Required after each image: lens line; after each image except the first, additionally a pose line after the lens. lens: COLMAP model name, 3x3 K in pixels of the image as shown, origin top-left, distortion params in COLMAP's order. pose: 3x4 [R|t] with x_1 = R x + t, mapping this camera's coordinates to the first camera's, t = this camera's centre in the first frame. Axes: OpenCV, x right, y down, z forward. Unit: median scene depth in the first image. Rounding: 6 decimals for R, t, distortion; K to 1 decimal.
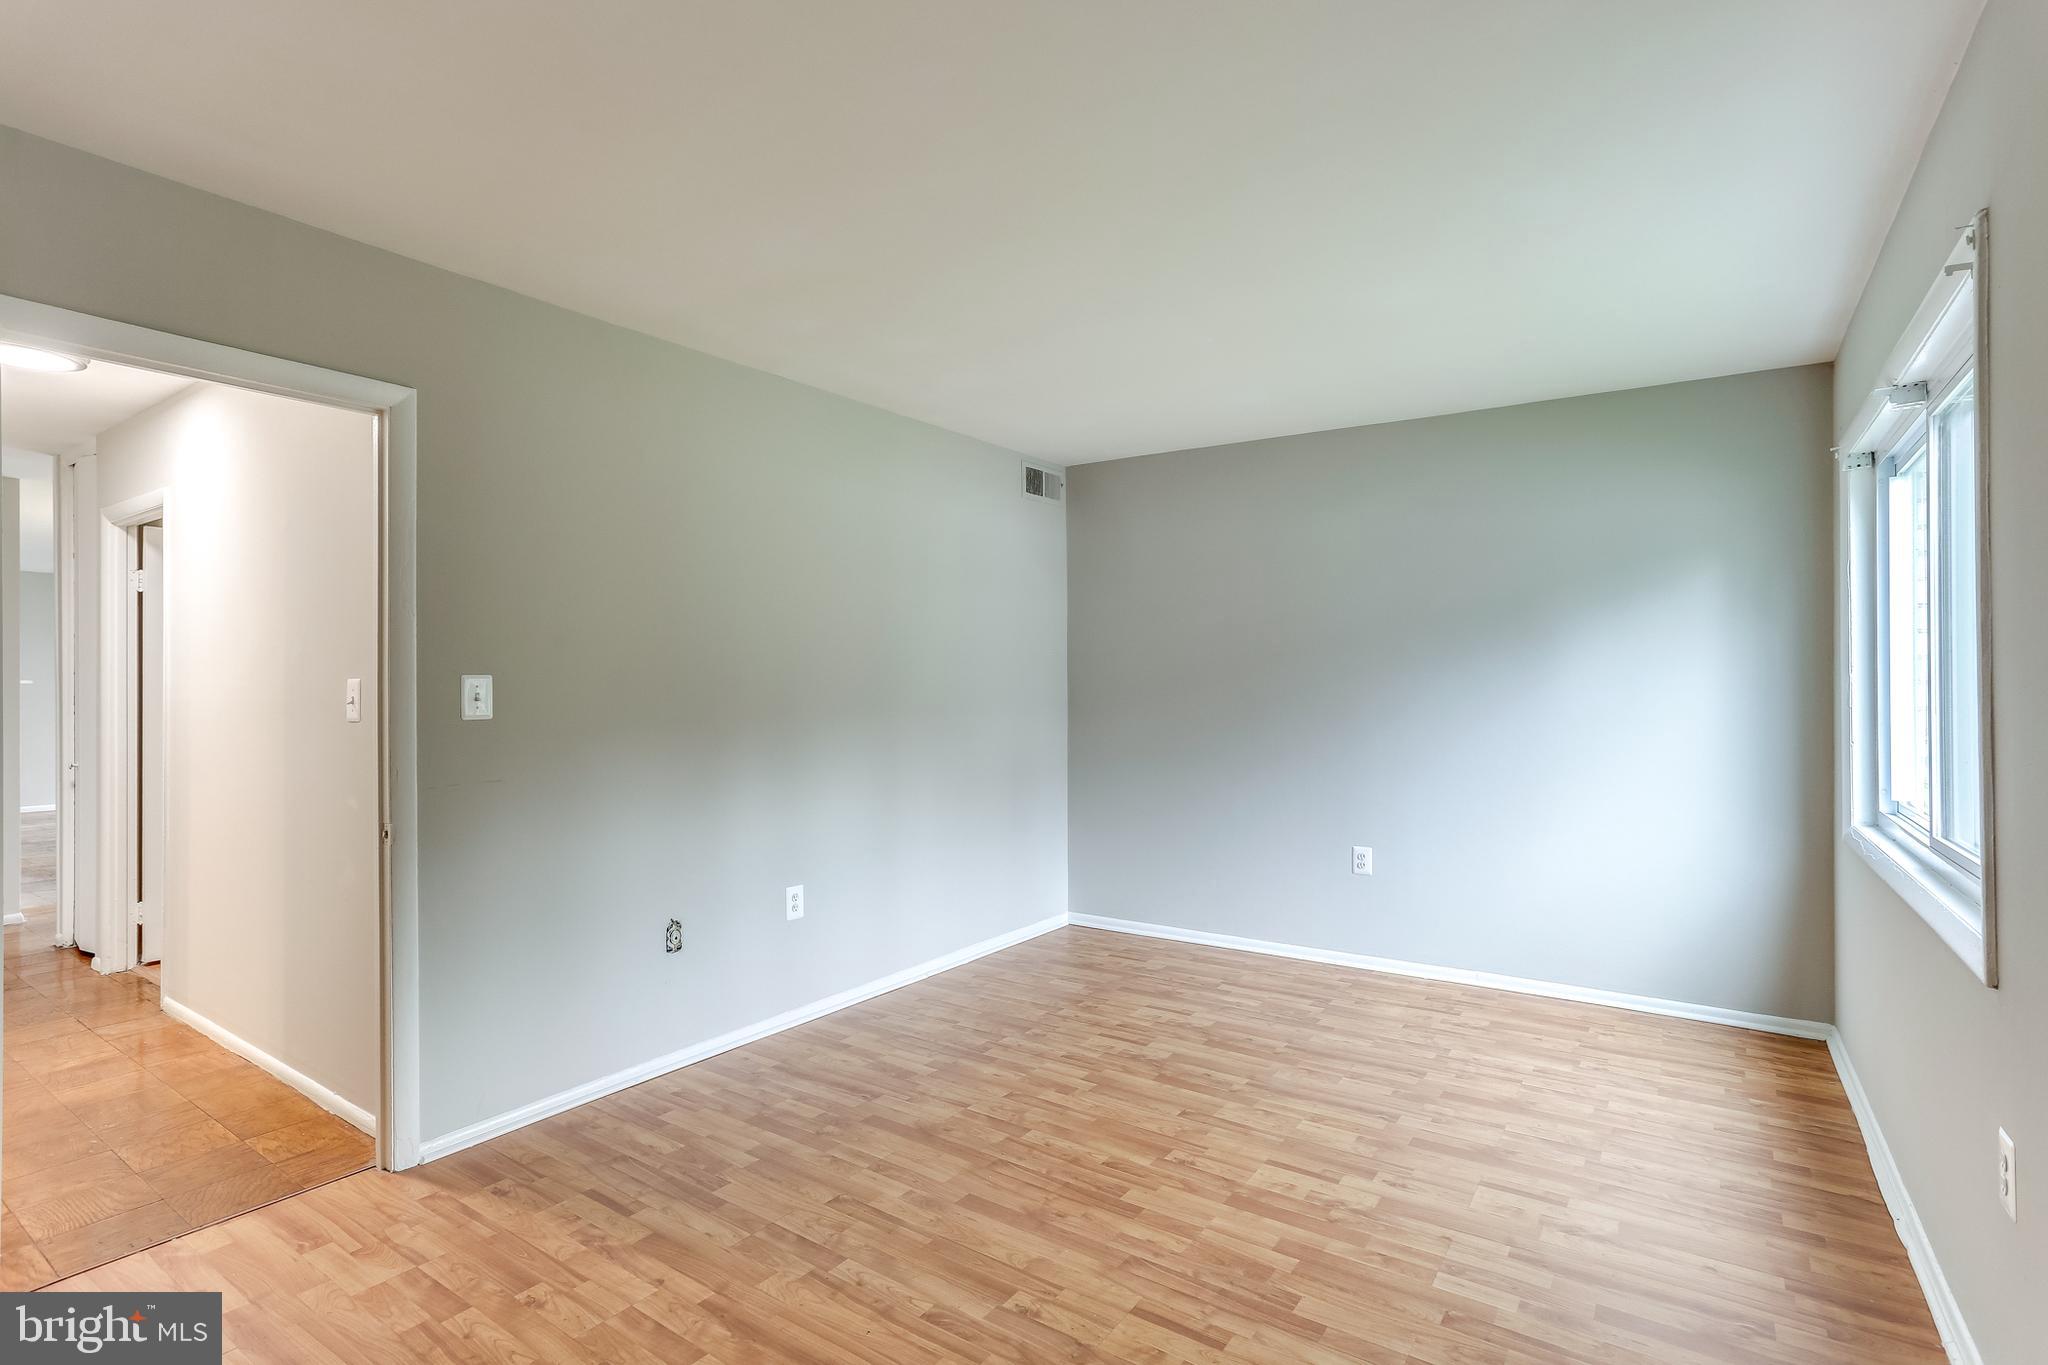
lens RADIAL K [[999.2, 0, 1016.2], [0, 999.2, 681.7], [0, 0, 1]] dist [-0.048145, 0.030924]
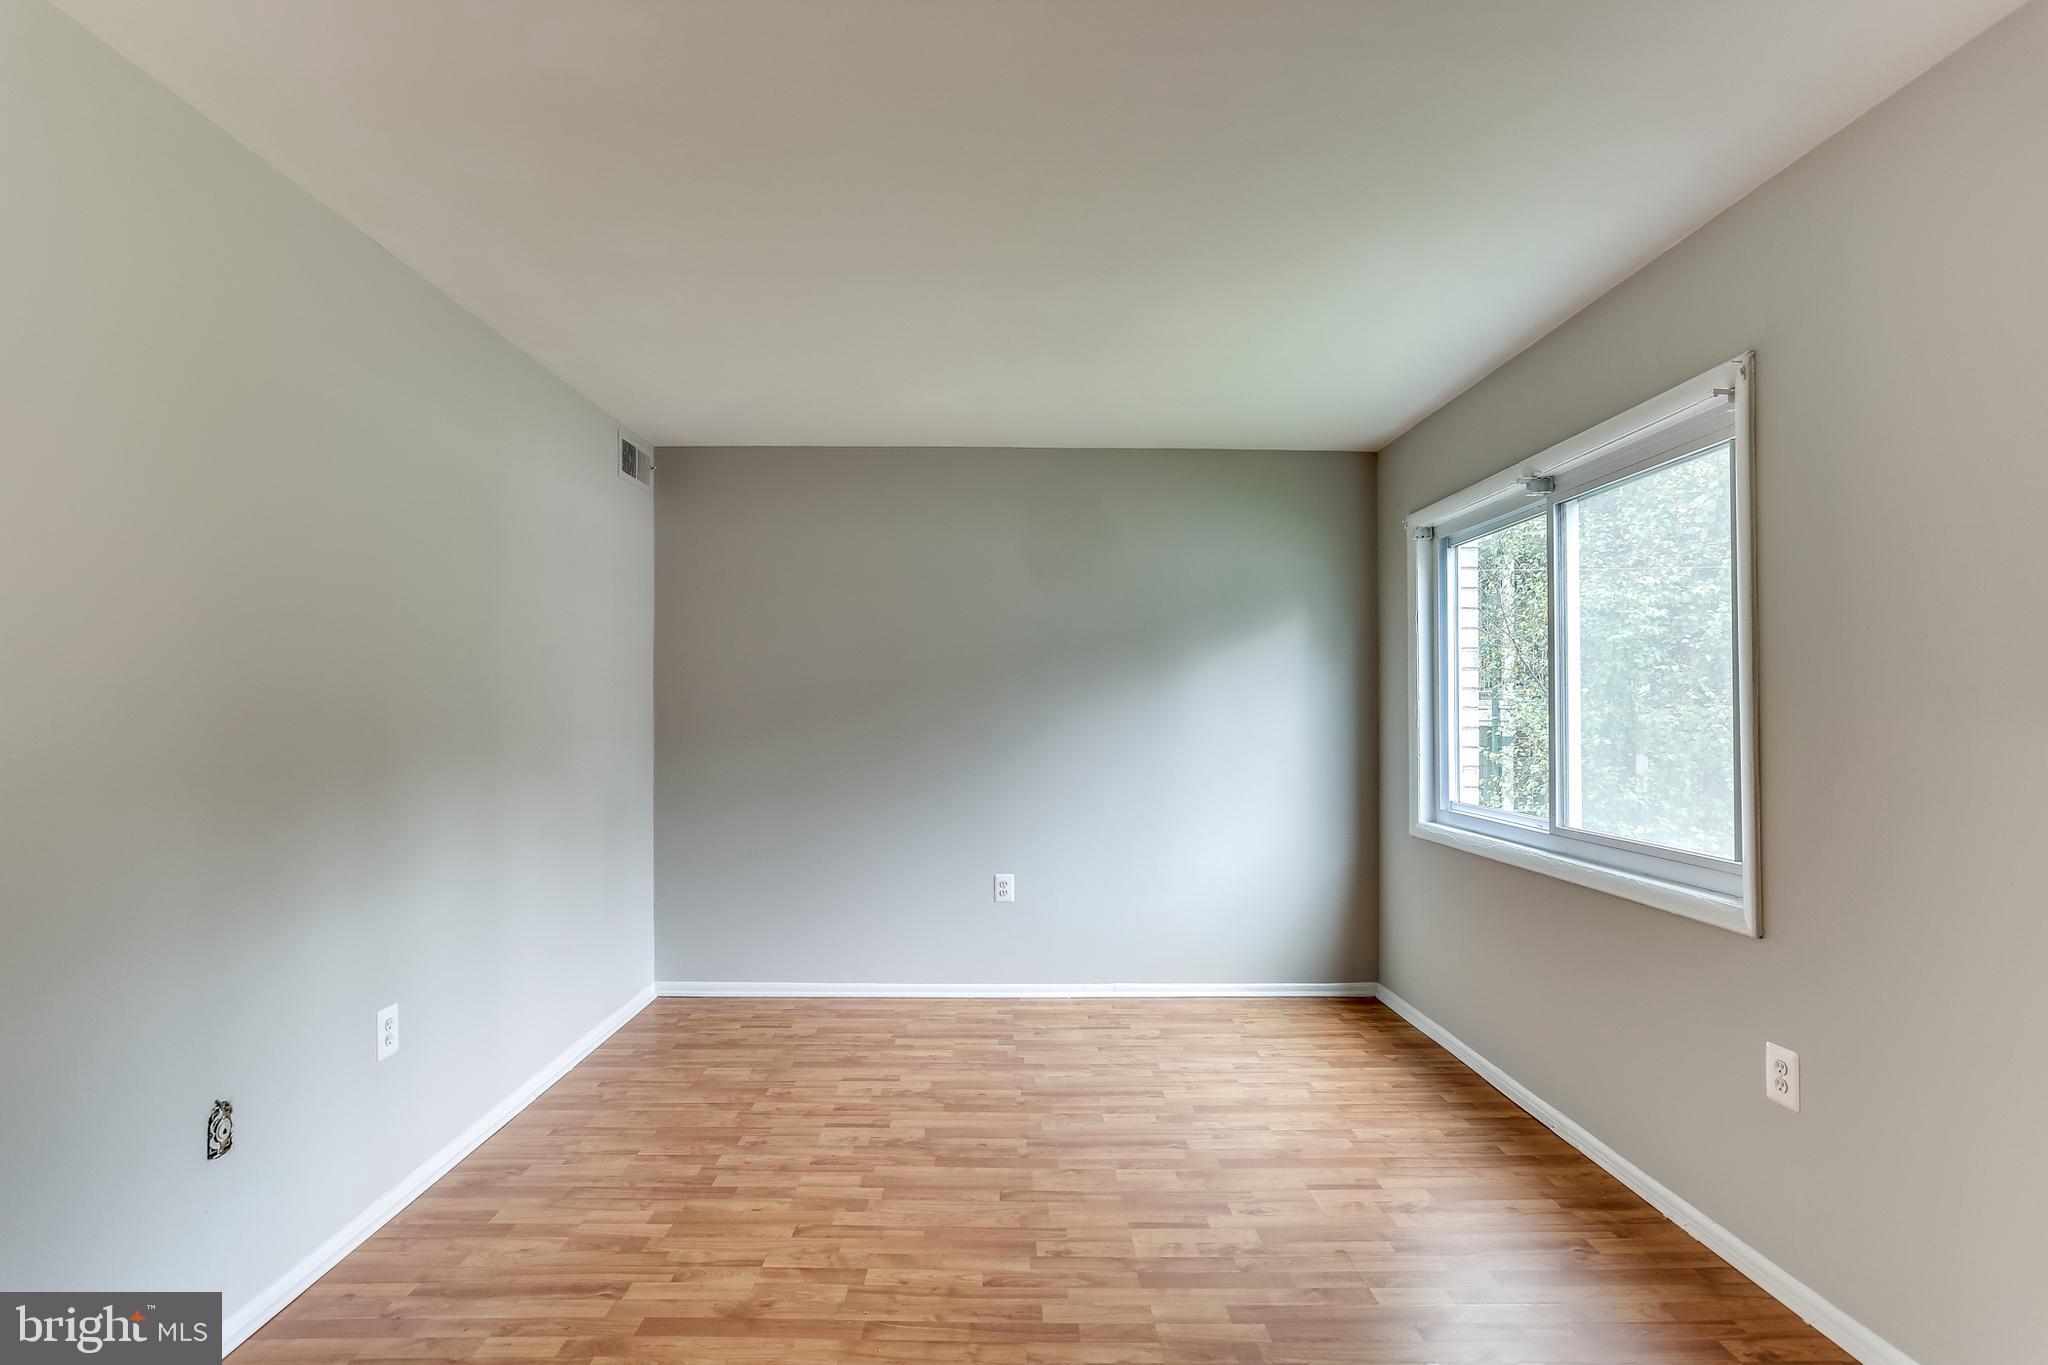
lens RADIAL K [[1005.1, 0, 1000.6], [0, 1005.1, 701.8], [0, 0, 1]] dist [-0.052238, 0.040090]
pose [[0.818716, 0.007759, 0.574146, -0.304581], [-0.004362, 0.999964, -0.007292, 0.003487], [-0.574182, 0.003466, 0.818721, 0.246849]]
